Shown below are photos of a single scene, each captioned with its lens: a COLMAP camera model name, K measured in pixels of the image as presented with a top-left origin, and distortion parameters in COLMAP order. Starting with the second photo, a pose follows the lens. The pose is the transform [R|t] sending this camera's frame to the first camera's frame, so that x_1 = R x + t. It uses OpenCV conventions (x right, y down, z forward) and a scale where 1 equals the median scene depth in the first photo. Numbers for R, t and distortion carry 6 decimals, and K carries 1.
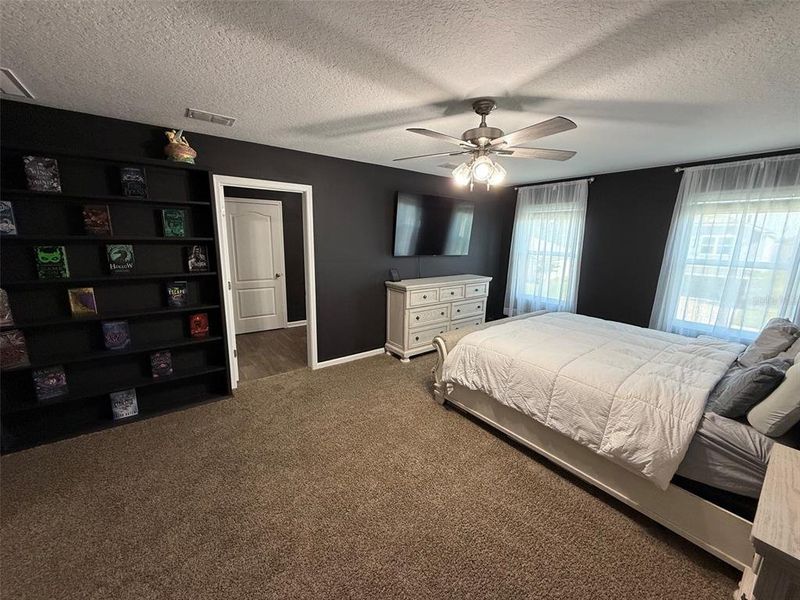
lens RADIAL K [[318.1, 0, 400.5], [0, 318.1, 300.7], [0, 0, 1]] dist [0.000232, -0.000175]
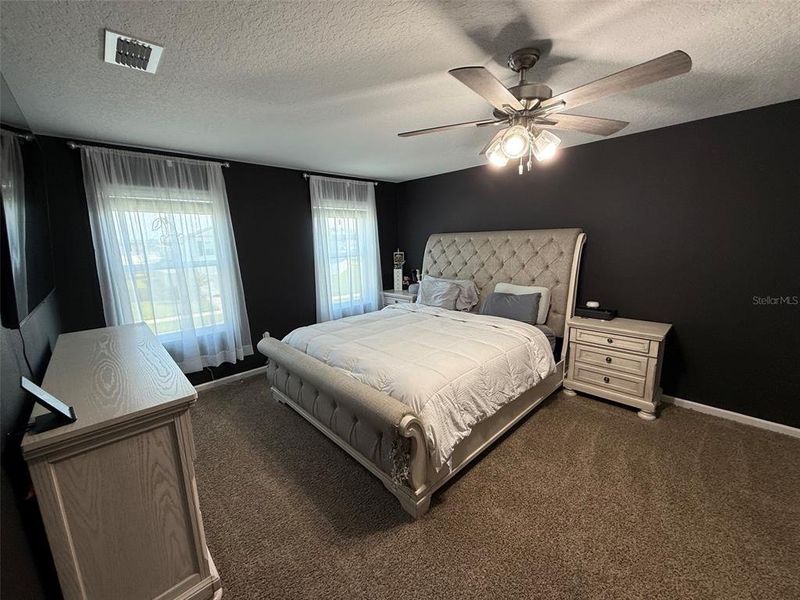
lens RADIAL K [[318.1, 0, 400.7], [0, 318.1, 297.3], [0, 0, 1]] dist [0.000232, -0.000175]
pose [[-0.142647, -0.232123, 0.962170, -0.371865], [0.193567, 0.946797, 0.257112, -0.245467], [-0.970661, 0.222921, -0.090126, 0.934996]]
